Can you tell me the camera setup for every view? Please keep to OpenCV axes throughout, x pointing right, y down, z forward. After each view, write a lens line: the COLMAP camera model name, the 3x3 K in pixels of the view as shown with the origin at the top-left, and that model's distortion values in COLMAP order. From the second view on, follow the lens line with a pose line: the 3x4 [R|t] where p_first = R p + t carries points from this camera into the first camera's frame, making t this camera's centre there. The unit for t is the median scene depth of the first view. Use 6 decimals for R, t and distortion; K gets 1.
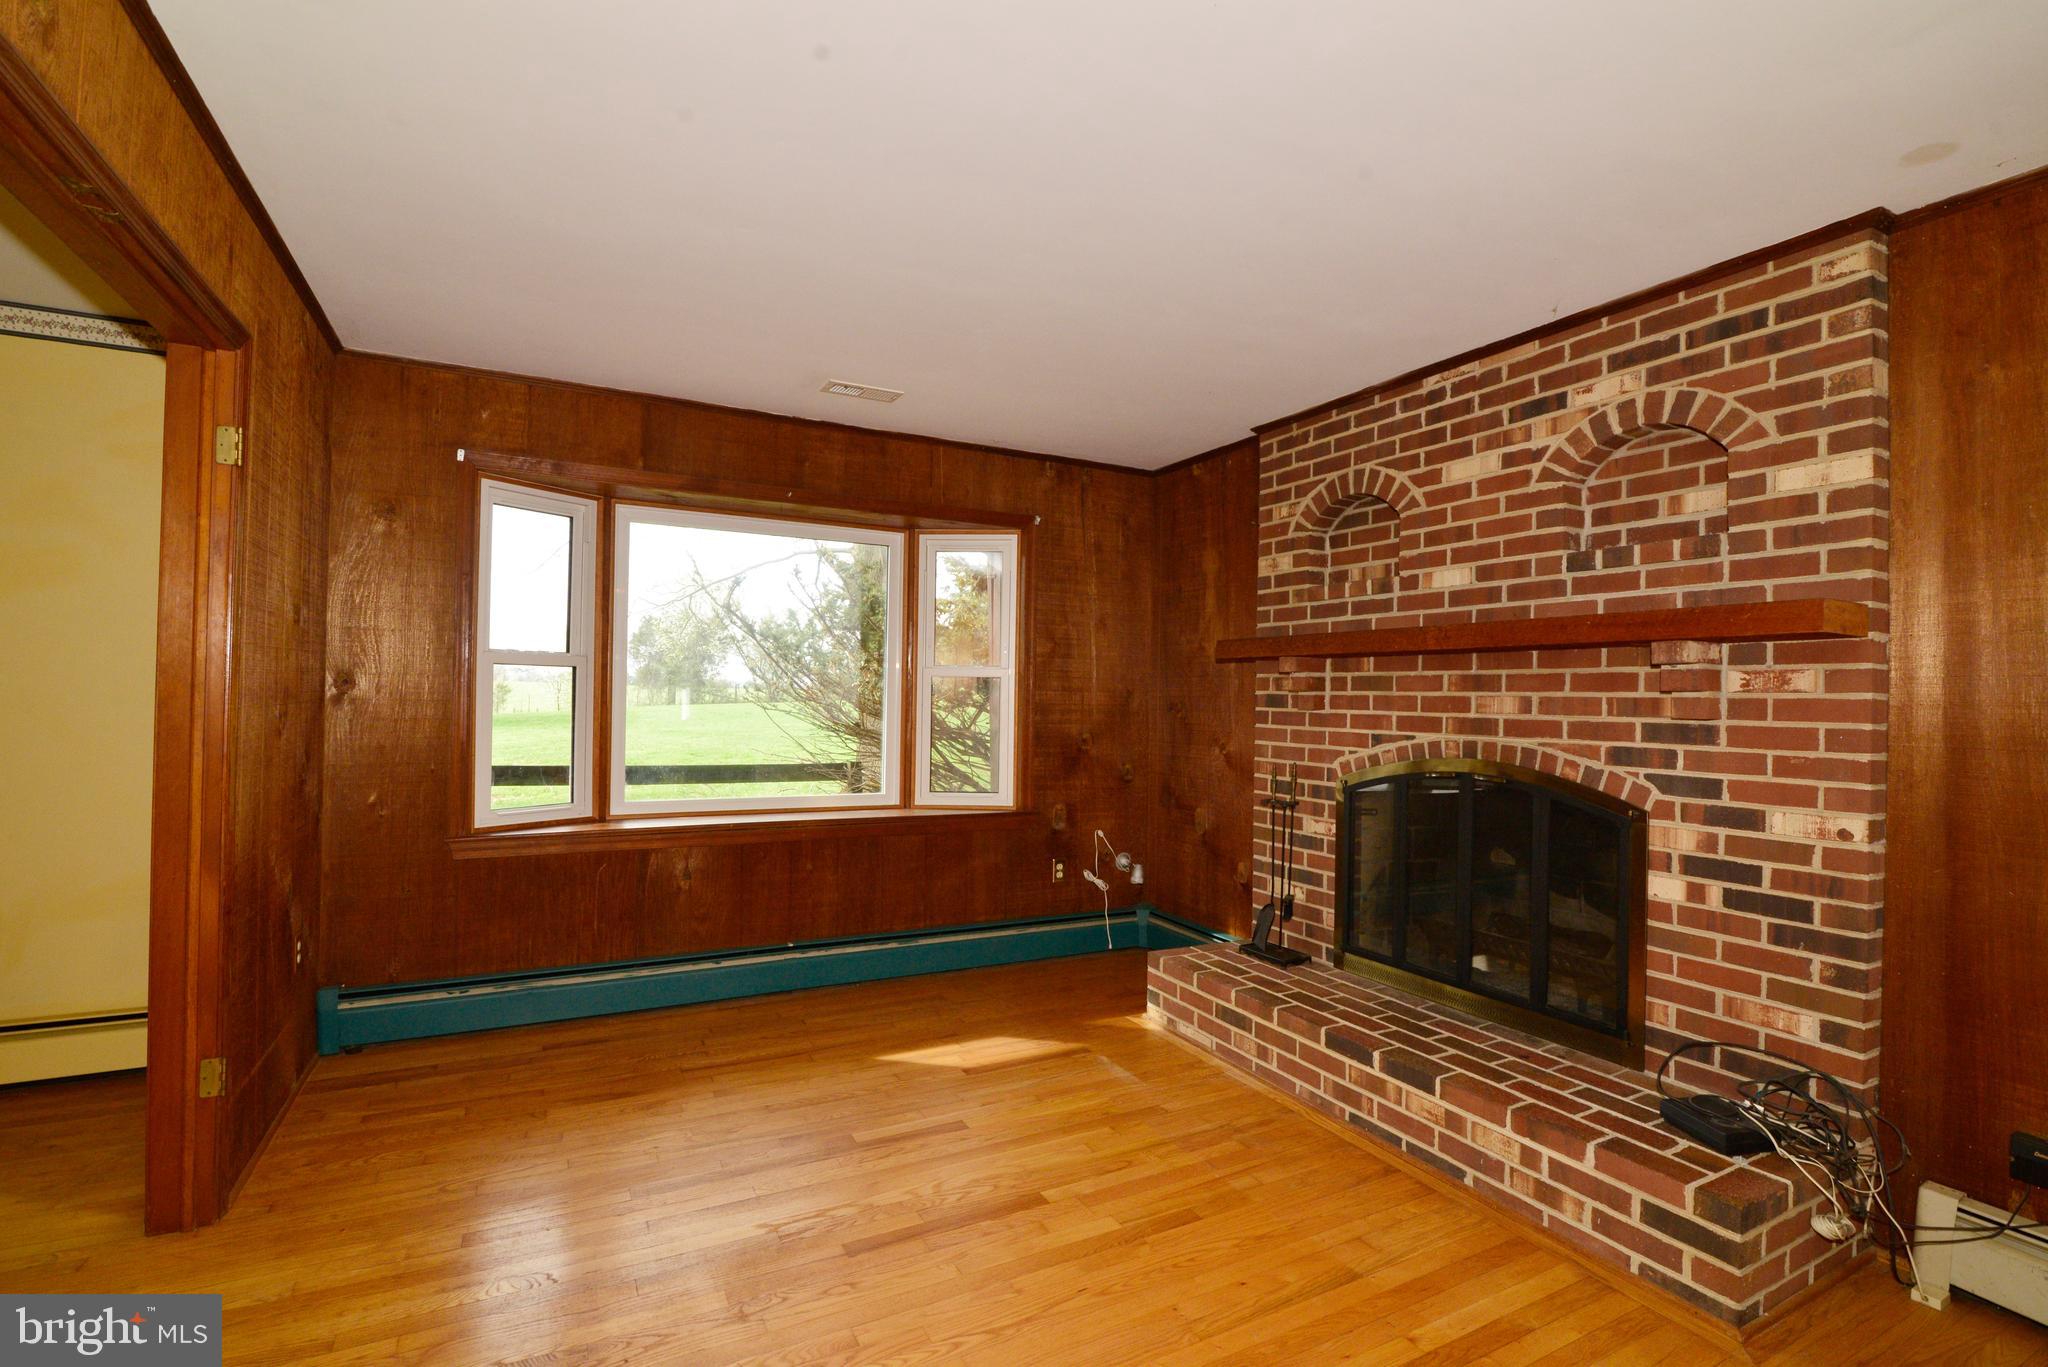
lens RADIAL K [[932.0, 0, 1019.4], [0, 932.0, 690.0], [0, 0, 1]] dist [-0.018871, 0.001270]
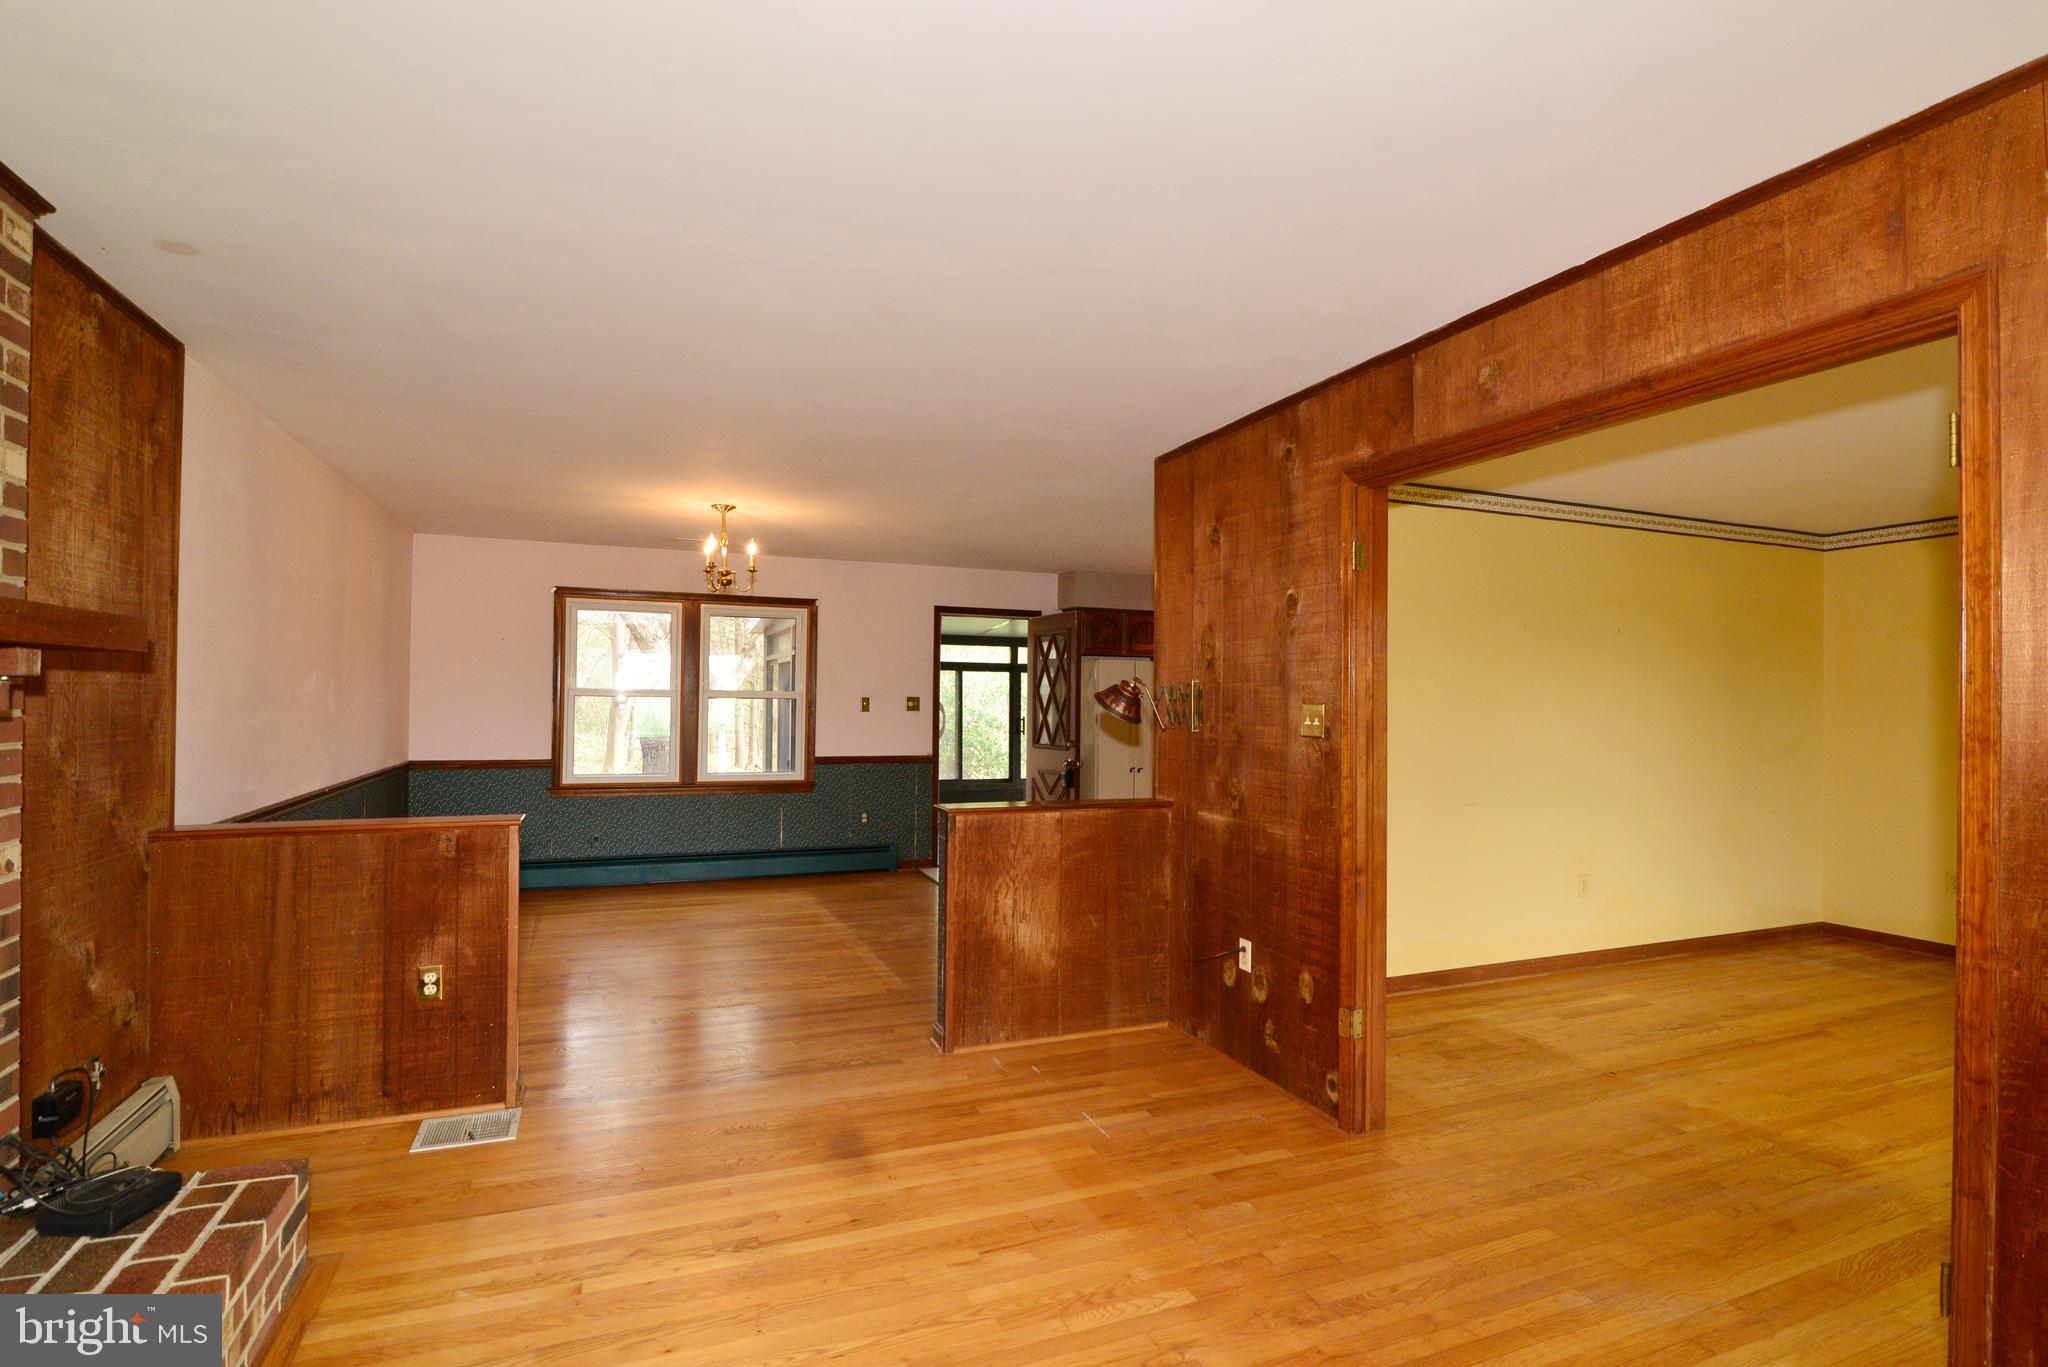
lens RADIAL K [[984.0, 0, 1021.7], [0, 984.0, 686.9], [0, 0, 1]] dist [-0.015563, -0.000131]
pose [[-0.995304, -0.027529, 0.092802, -0.138442], [-0.029233, 0.999427, -0.017049, -0.024522], [-0.092280, -0.019682, -0.995539, 1.401613]]
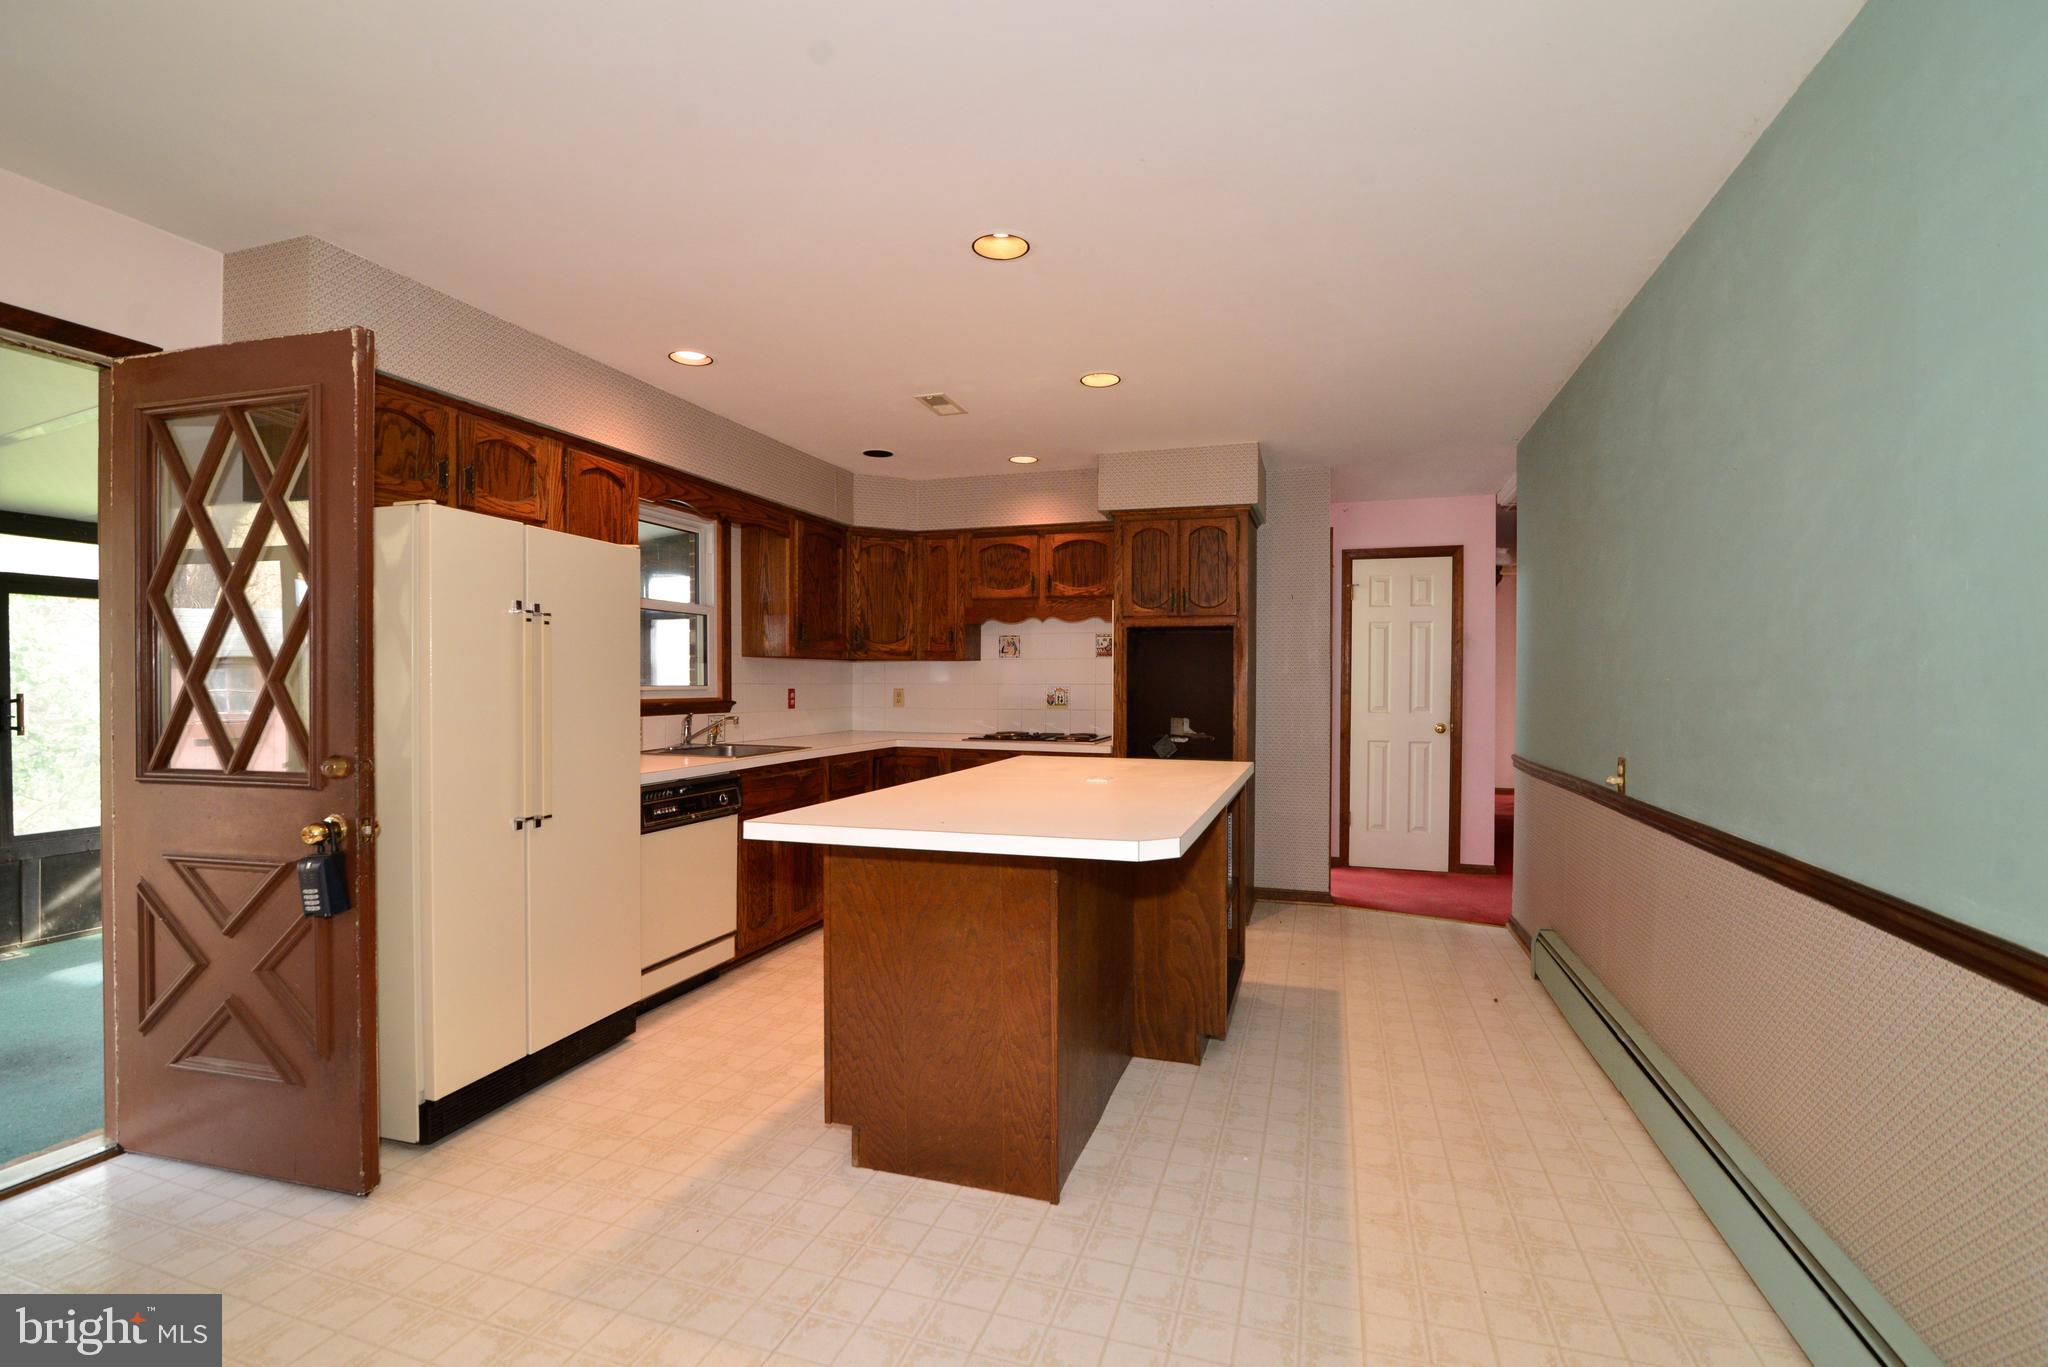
lens RADIAL K [[932.0, 0, 1023.2], [0, 932.0, 691.9], [0, 0, 1]] dist [-0.018871, 0.001270]
pose [[-0.713858, -0.012710, -0.700175, 0.097575], [-0.010982, 0.999916, -0.006955, 0.017312], [0.700205, 0.002724, -0.713937, -0.312125]]
